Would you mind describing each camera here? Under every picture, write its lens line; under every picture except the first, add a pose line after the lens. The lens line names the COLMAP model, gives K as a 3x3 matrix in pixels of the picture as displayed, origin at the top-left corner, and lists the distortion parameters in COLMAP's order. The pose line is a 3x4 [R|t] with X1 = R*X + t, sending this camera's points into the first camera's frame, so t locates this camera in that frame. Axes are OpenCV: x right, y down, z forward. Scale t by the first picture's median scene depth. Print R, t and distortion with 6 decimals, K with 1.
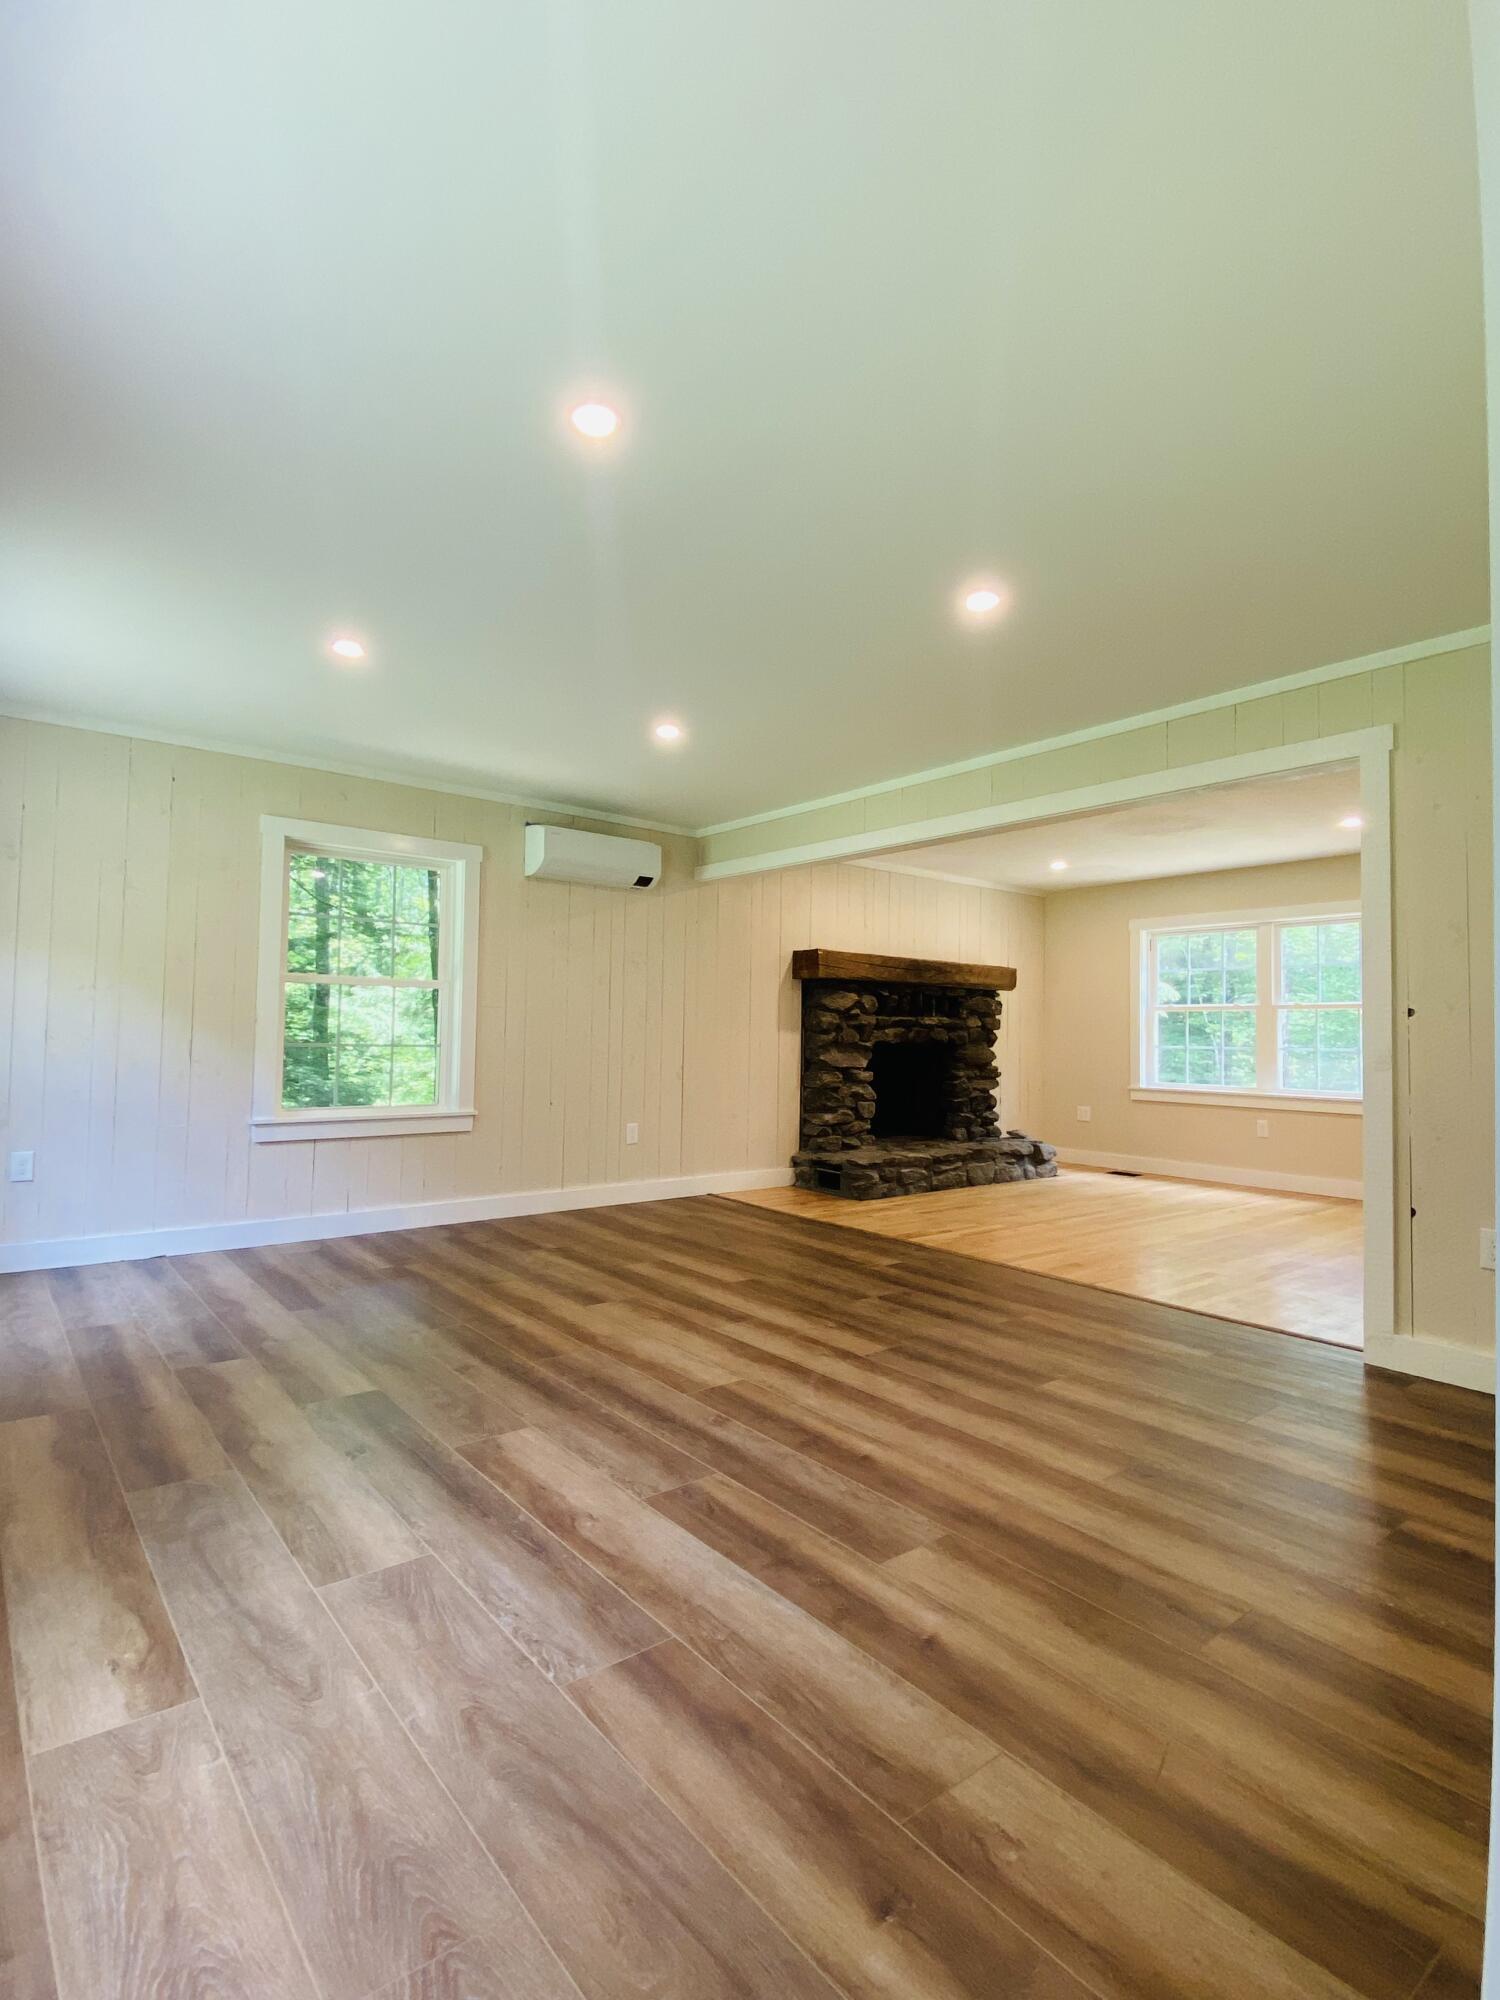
lens RADIAL K [[984.7, 0, 734.5], [0, 984.7, 1001.0], [0, 0, 1]] dist [0.027298, -0.000731]
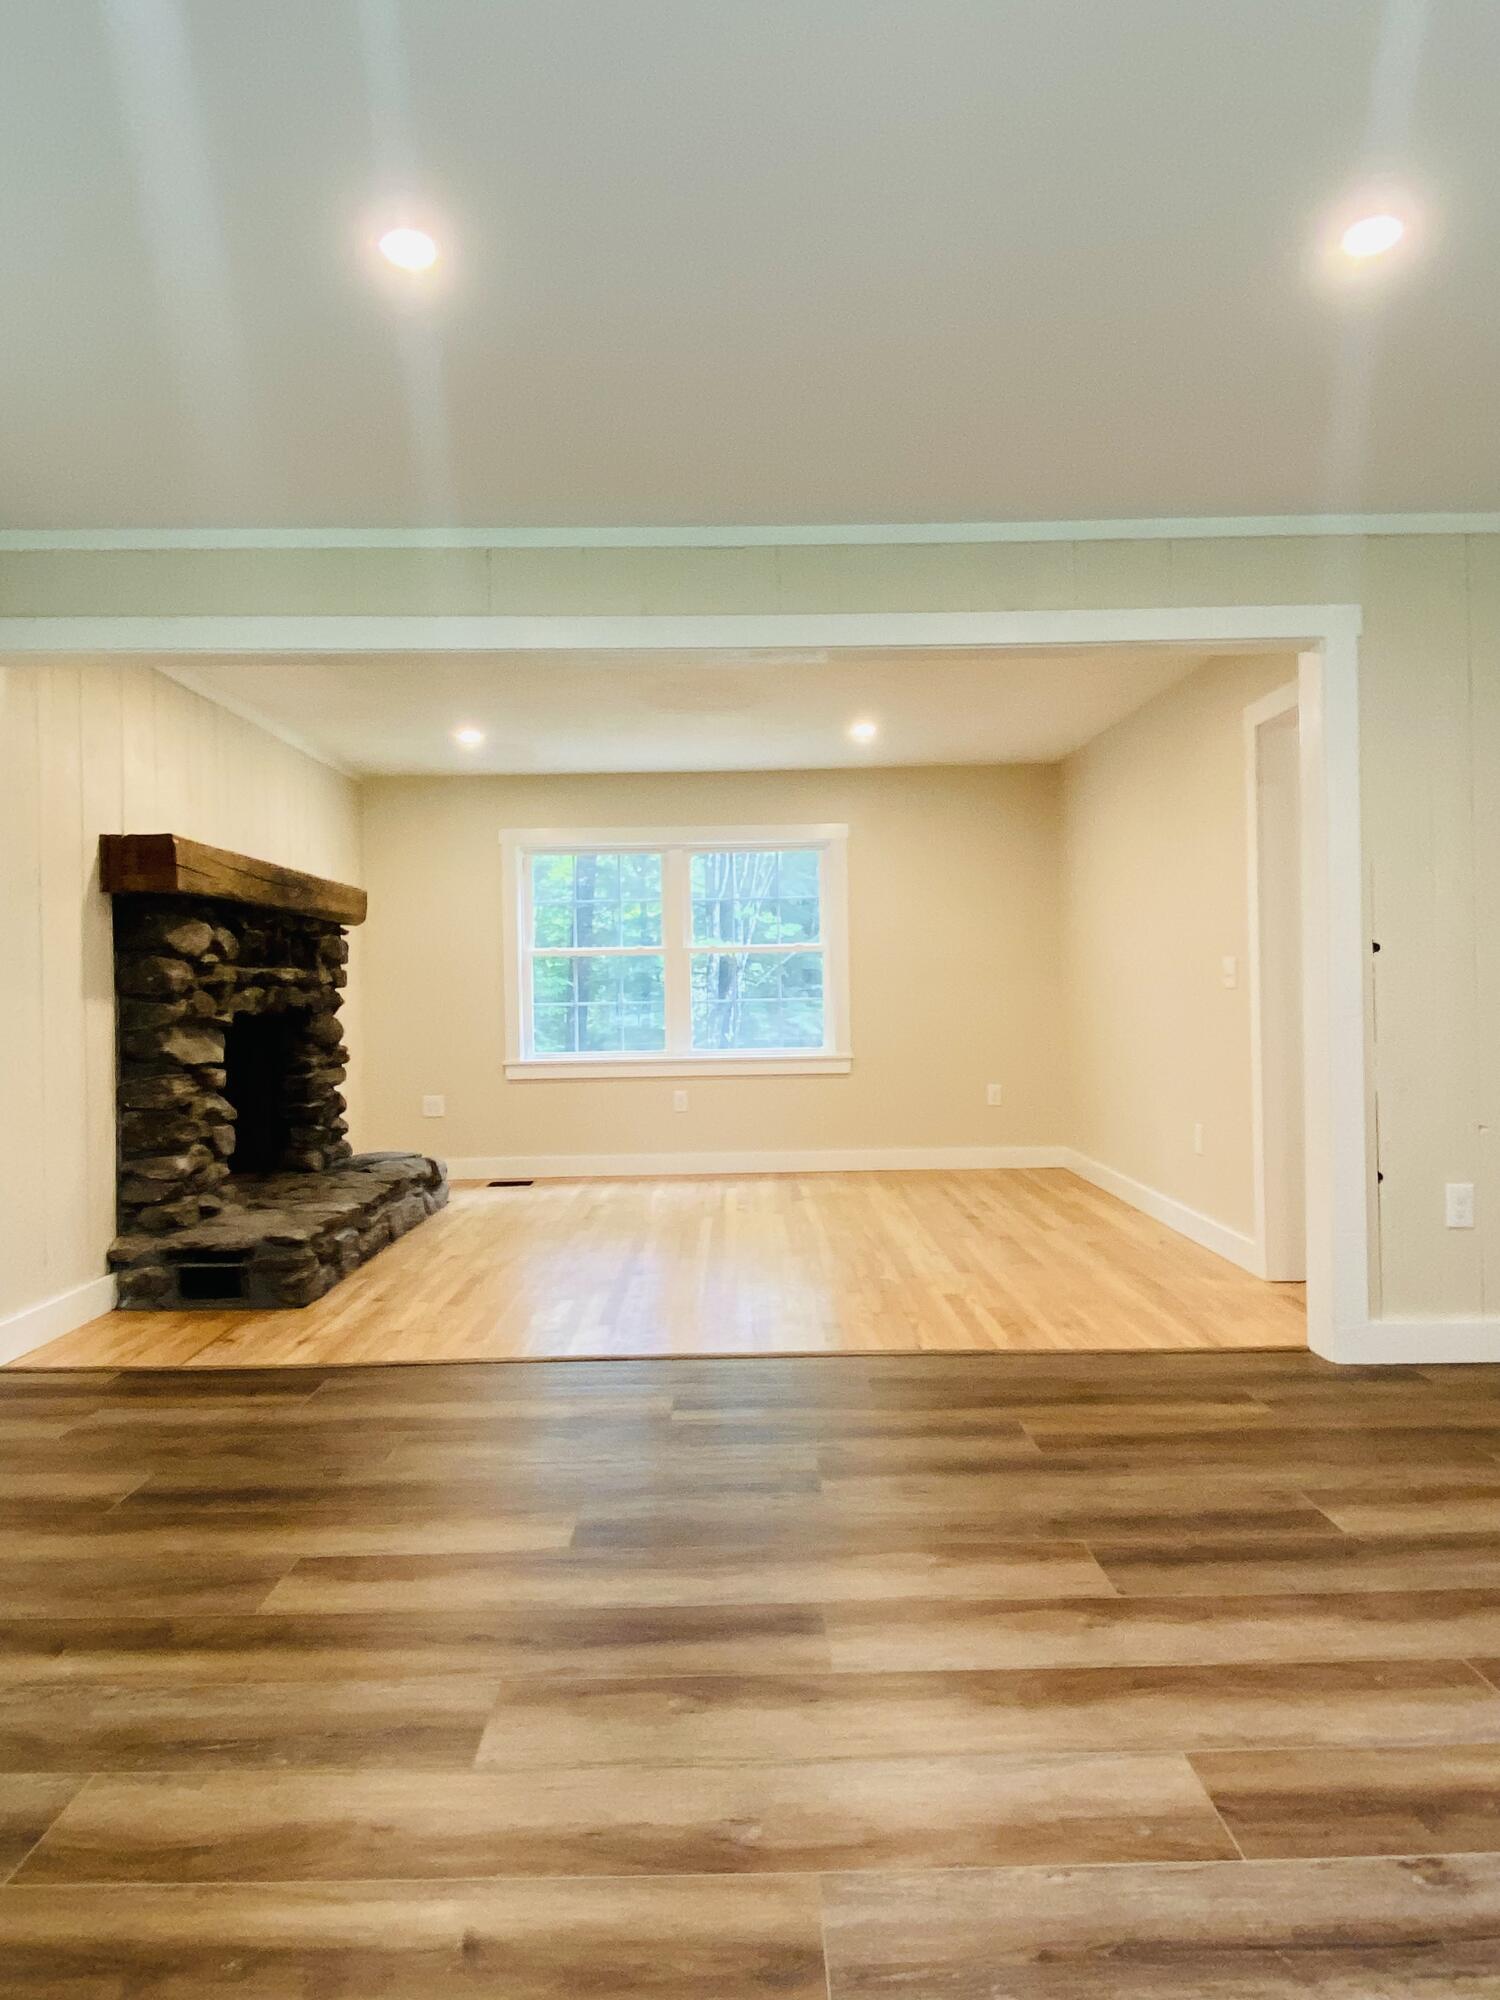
lens RADIAL K [[1270.9, 0, 756.1], [0, 1270.9, 983.7], [0, 0, 1]] dist [0.029364, -0.009780]
pose [[0.608187, -0.020943, 0.793517, -0.243511], [-0.000926, 0.999633, 0.027092, 0.005406], [-0.793793, -0.017212, 0.607944, 0.341376]]
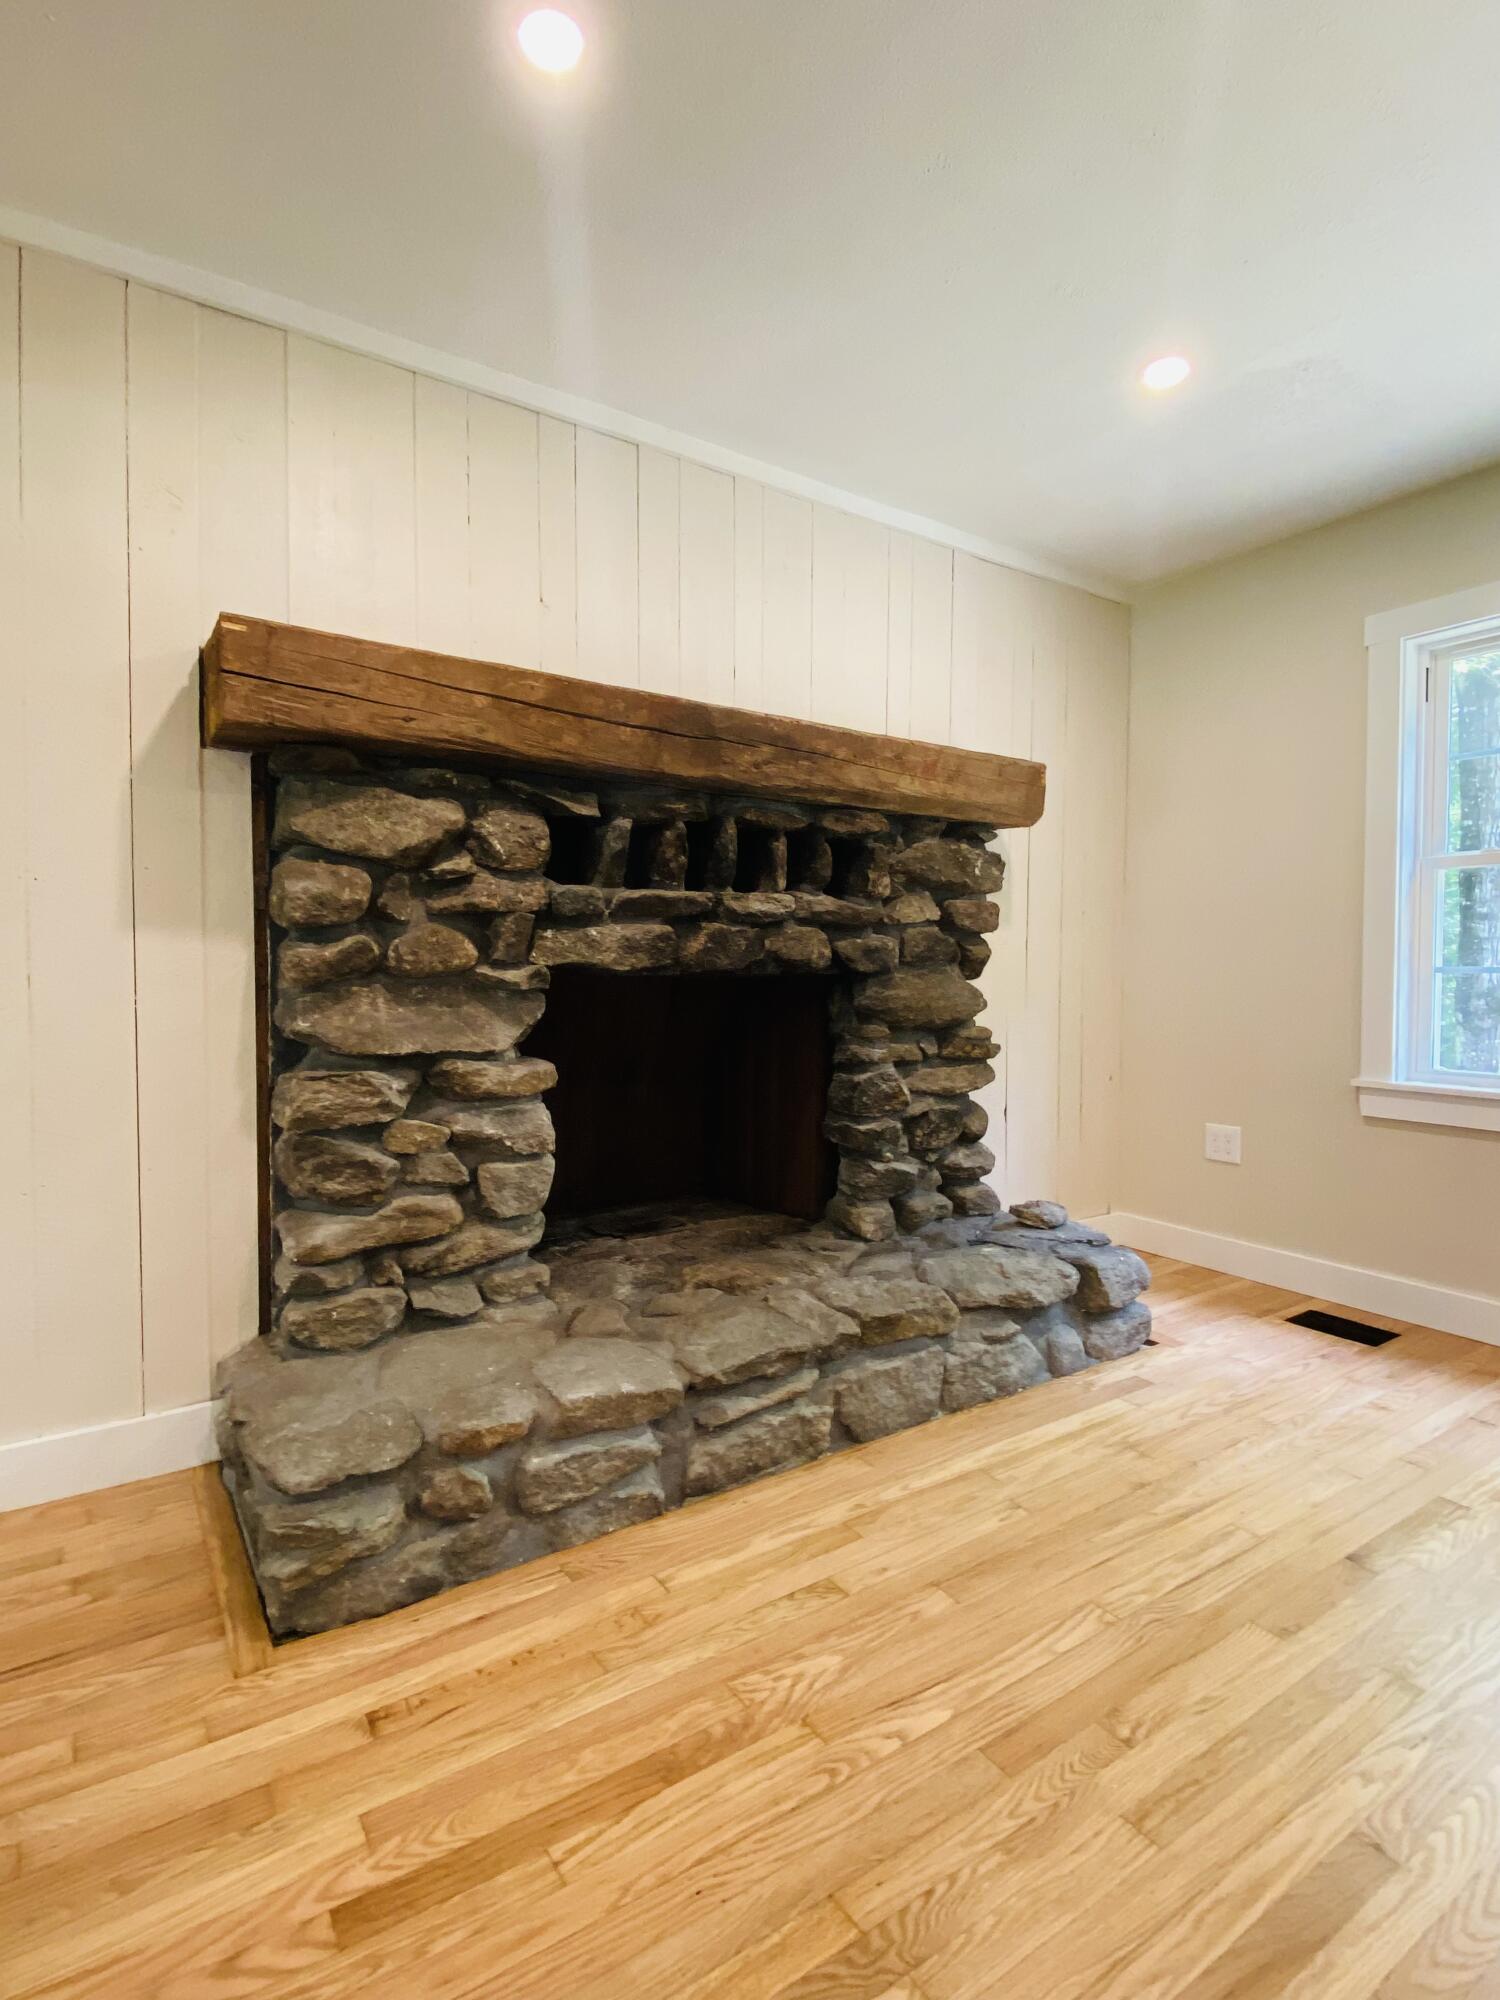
lens RADIAL K [[985.2, 0, 752.2], [0, 985.2, 992.1], [0, 0, 1]] dist [0.035565, -0.000233]
pose [[0.997216, -0.005605, -0.074360, 0.231115], [0.010469, 0.997818, 0.065186, 0.030263], [0.073833, -0.065783, 0.995099, 0.701982]]
